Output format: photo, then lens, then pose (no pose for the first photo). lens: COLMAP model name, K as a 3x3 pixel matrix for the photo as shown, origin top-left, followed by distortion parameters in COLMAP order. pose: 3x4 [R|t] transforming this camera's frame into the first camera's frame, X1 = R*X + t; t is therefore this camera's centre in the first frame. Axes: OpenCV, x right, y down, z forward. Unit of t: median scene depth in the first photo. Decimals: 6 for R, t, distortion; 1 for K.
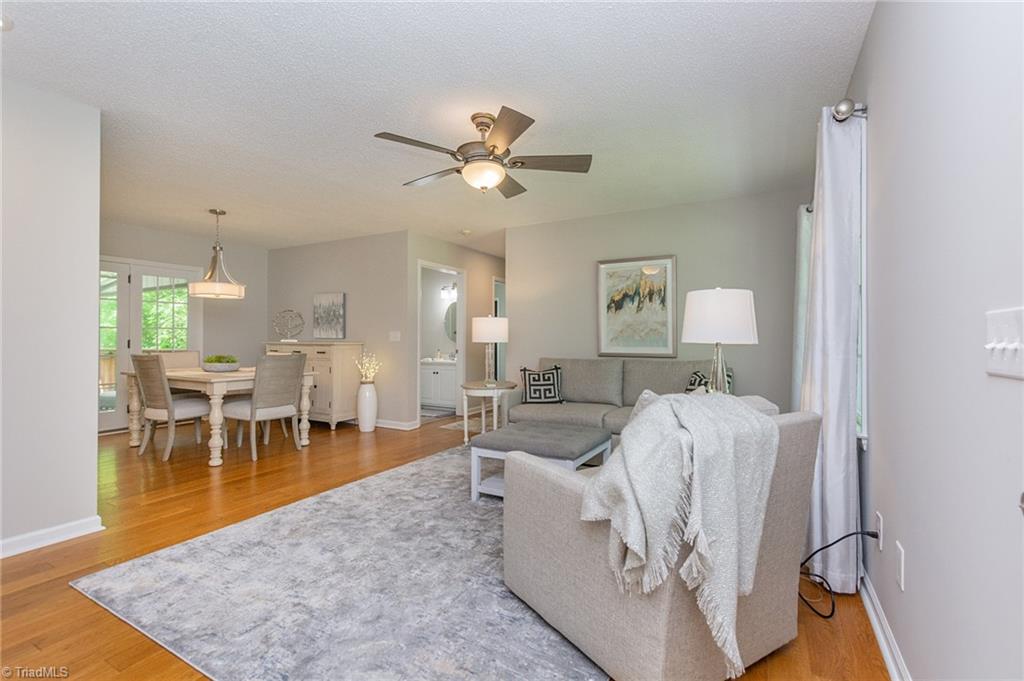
lens RADIAL K [[457.8, 0, 512.0], [0, 457.8, 340.5], [0, 0, 1]] dist [0.000393, -0.000123]
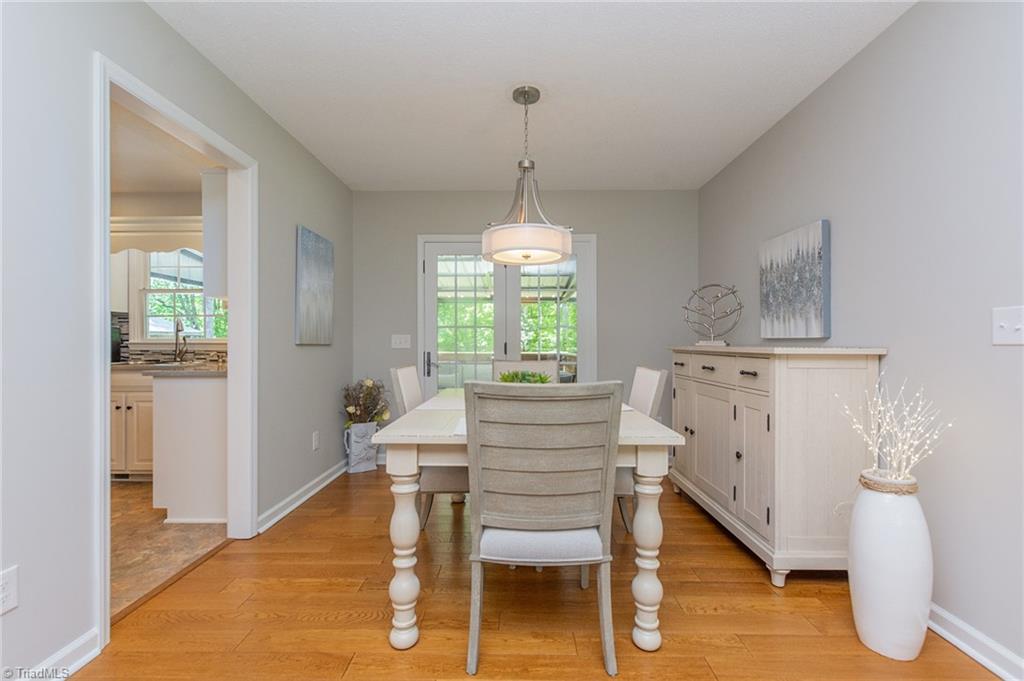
lens RADIAL K [[457.8, 0, 512.0], [0, 457.8, 340.5], [0, 0, 1]] dist [0.000393, -0.000123]
pose [[0.486701, -0.007419, -0.873537, -0.242588], [-0.002171, 0.999951, -0.009702, 0.003696], [0.873566, 0.006618, 0.486661, 0.891336]]
